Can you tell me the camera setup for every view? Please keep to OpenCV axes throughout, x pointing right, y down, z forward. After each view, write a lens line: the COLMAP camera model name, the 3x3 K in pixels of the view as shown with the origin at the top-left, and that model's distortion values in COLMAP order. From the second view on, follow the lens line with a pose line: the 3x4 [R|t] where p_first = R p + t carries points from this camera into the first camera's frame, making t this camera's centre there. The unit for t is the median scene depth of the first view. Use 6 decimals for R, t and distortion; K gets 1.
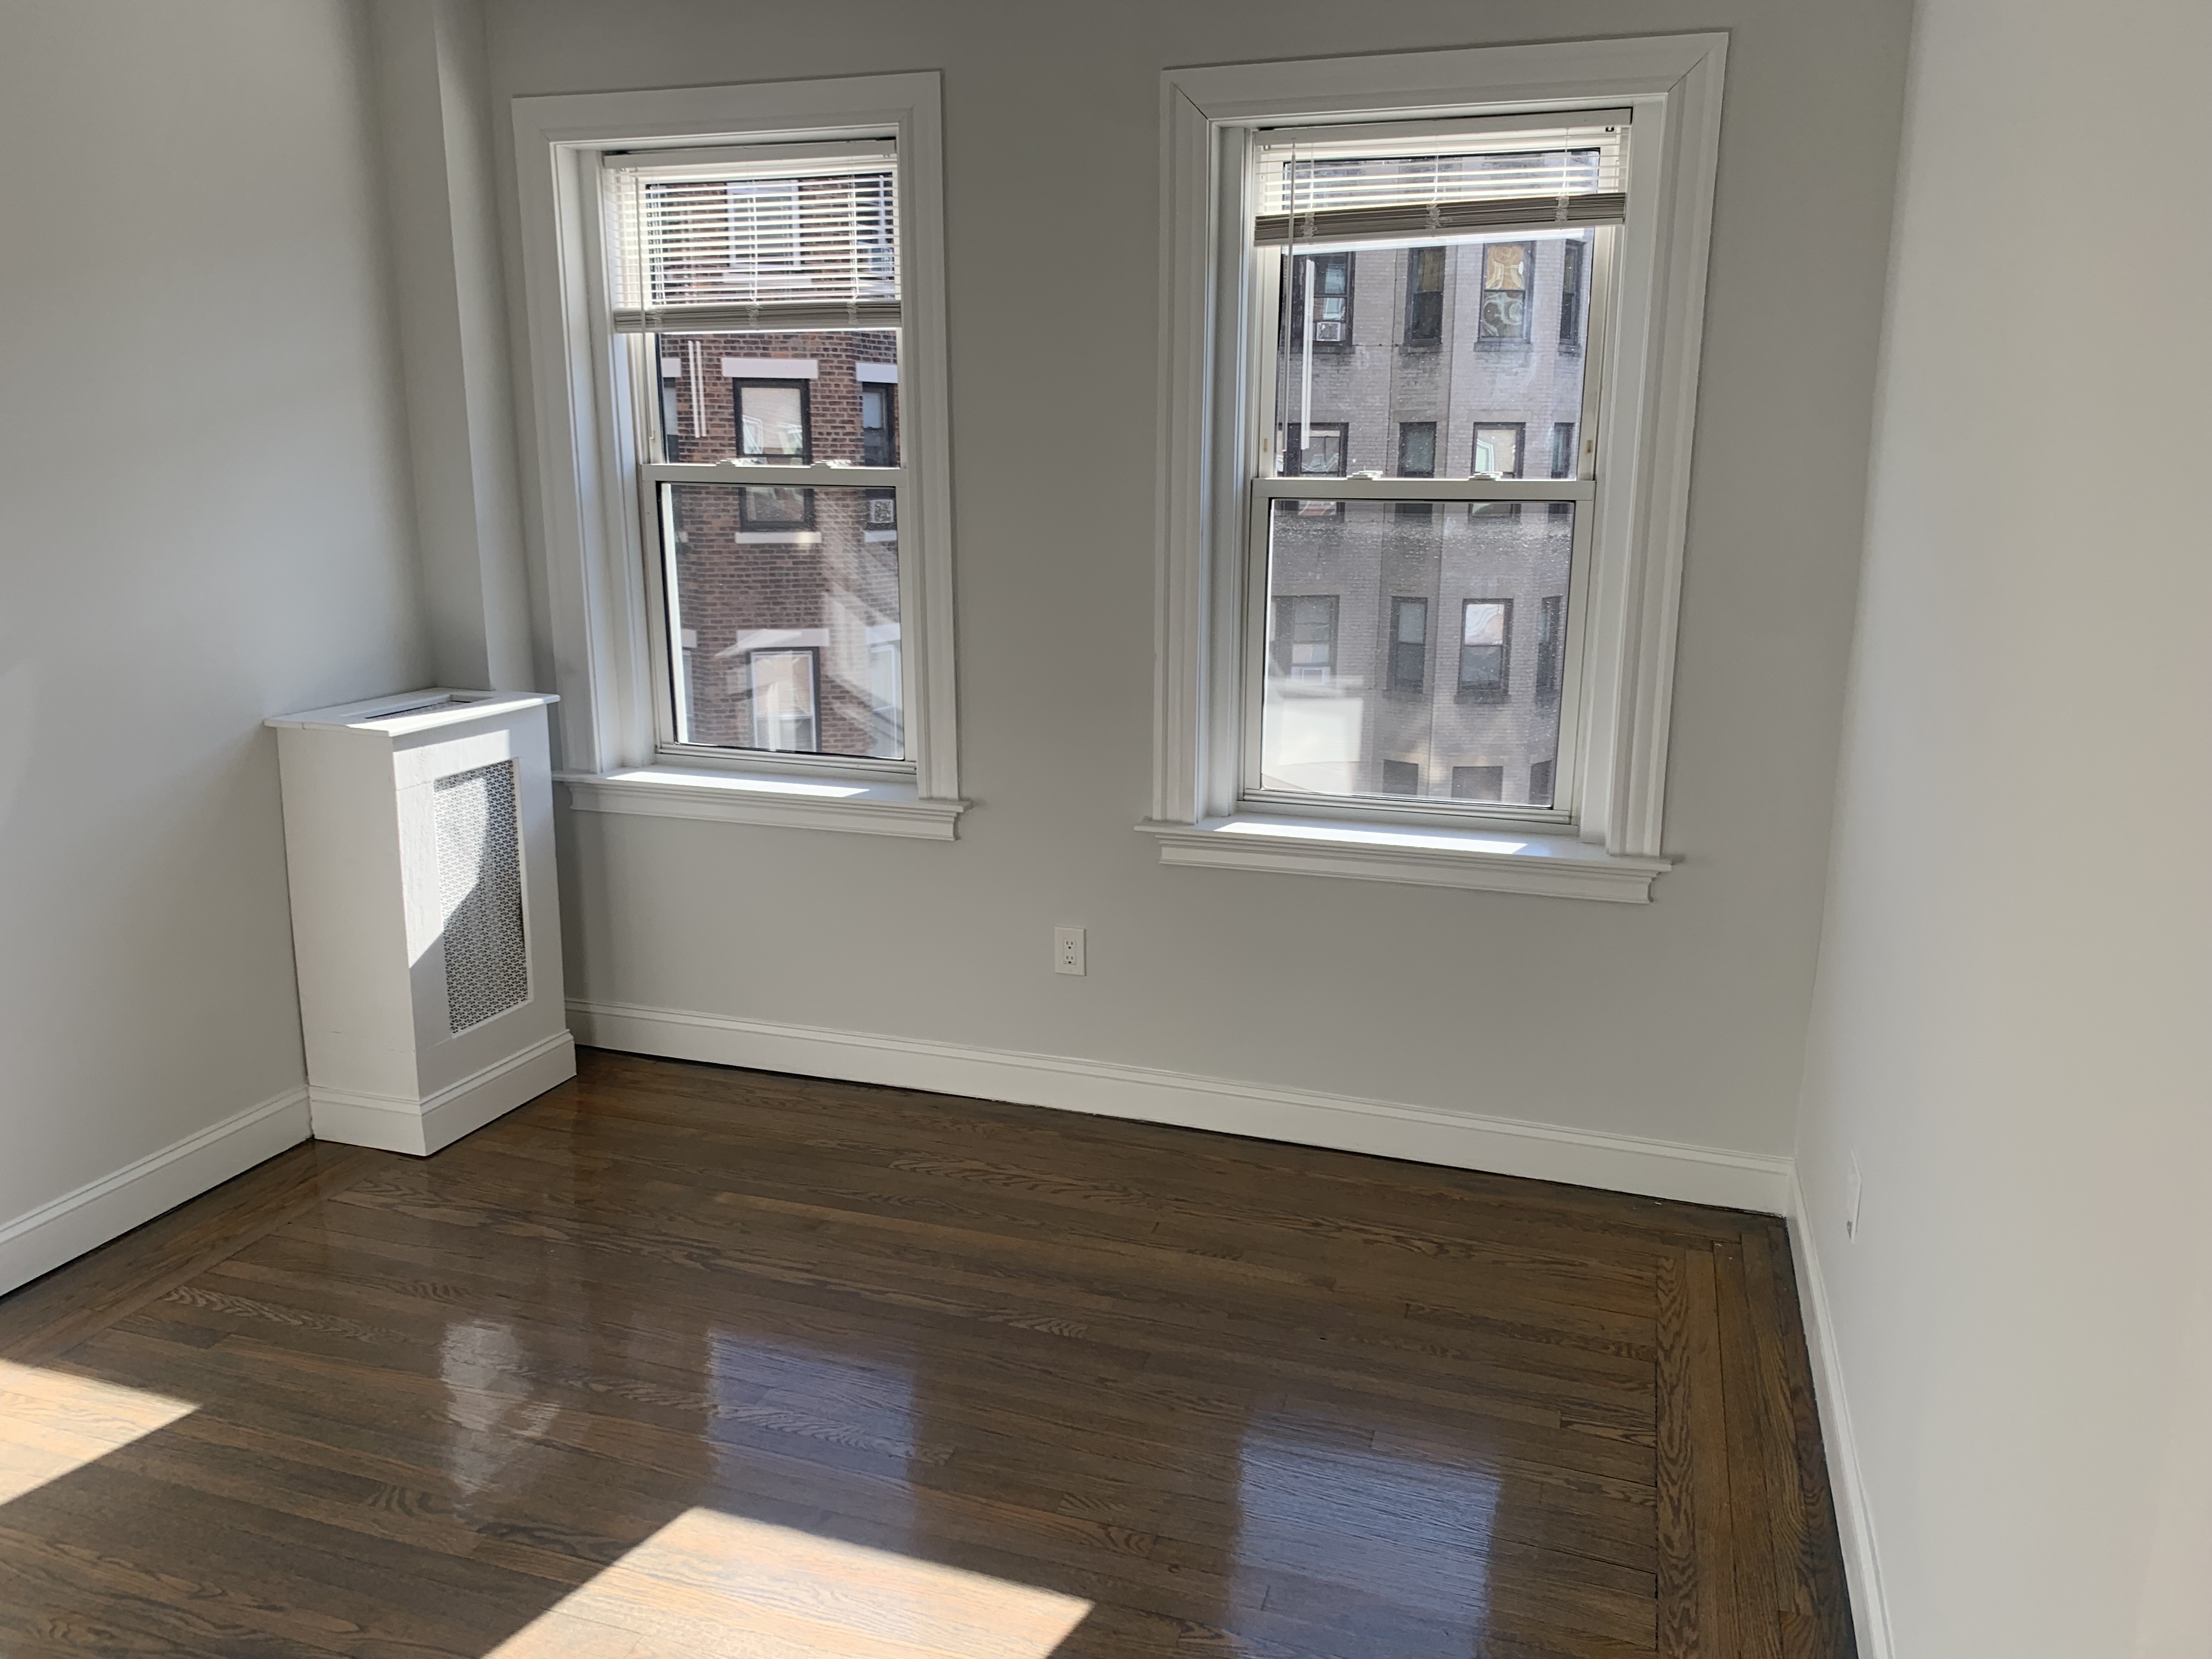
lens RADIAL K [[1674.5, 0, 1106.0], [0, 1674.5, 829.5], [0, 0, 1]] dist [0.228614, -0.584533]
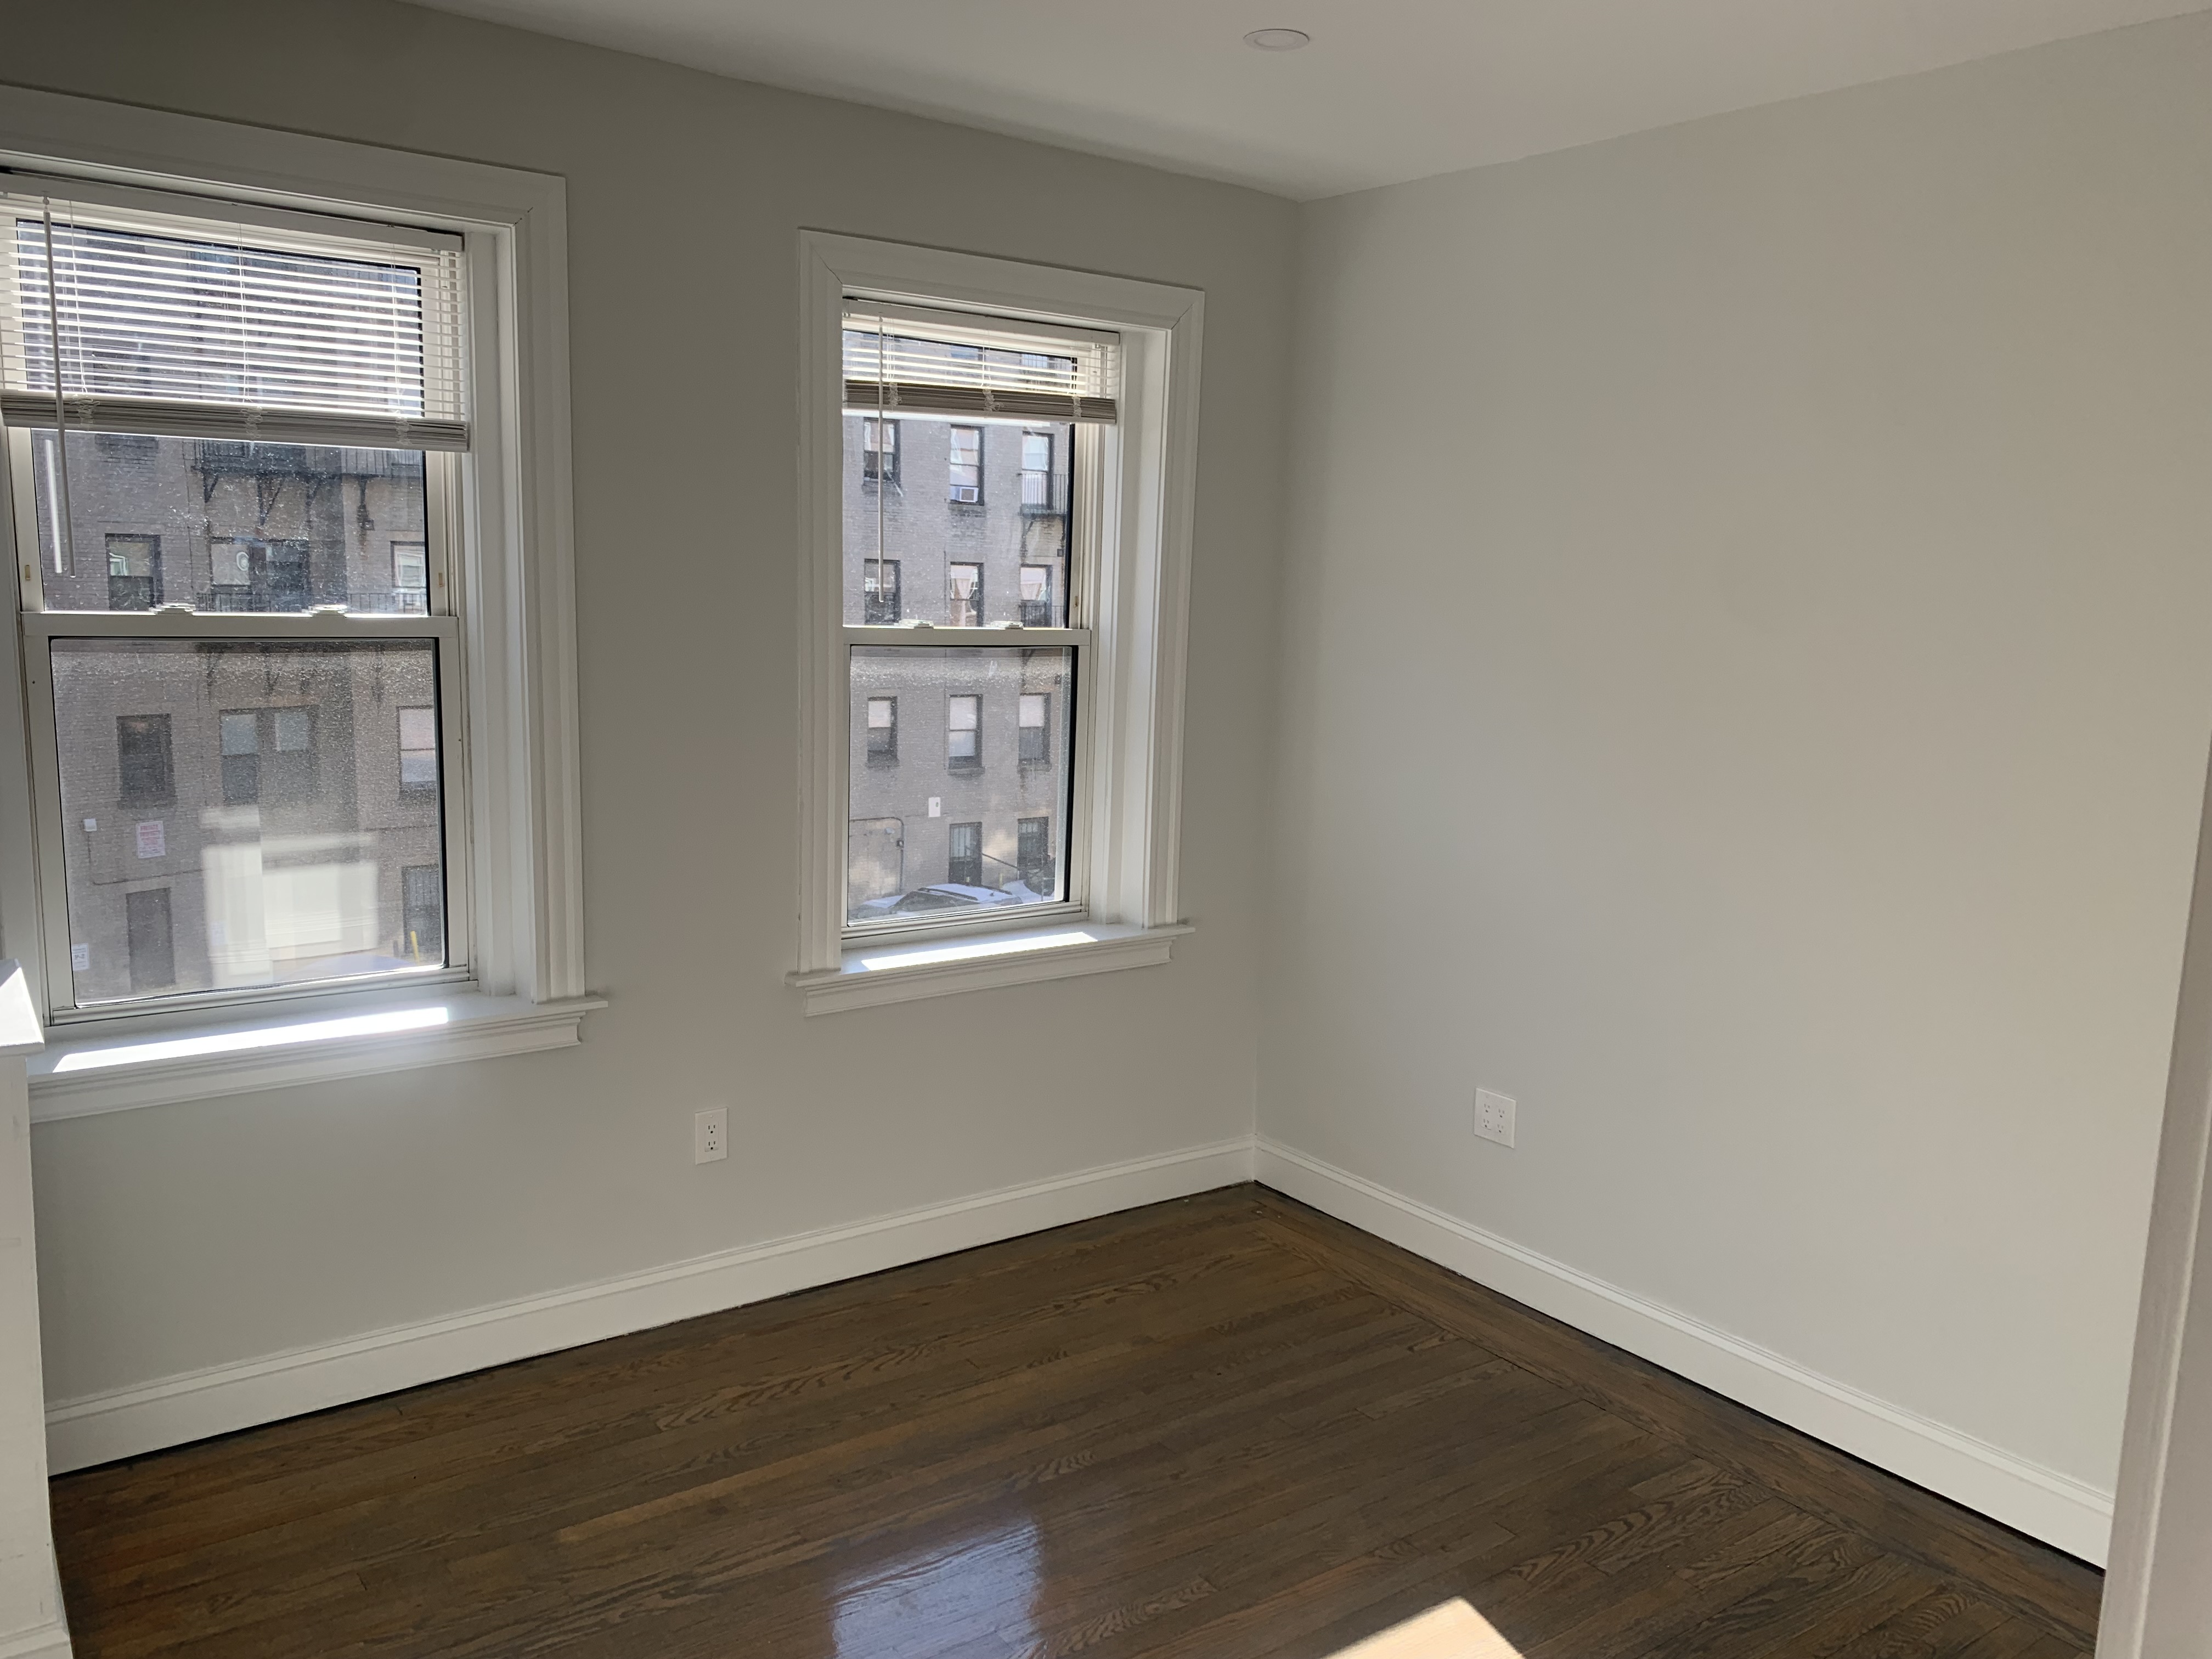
lens RADIAL K [[1687.9, 0, 1106.0], [0, 1687.9, 829.5], [0, 0, 1]] dist [0.054123, -0.054972]
pose [[0.579726, -0.112240, 0.807044, -0.693939], [0.155309, 0.987530, 0.025778, -0.091524], [-0.799873, 0.110397, 0.589929, 0.299448]]
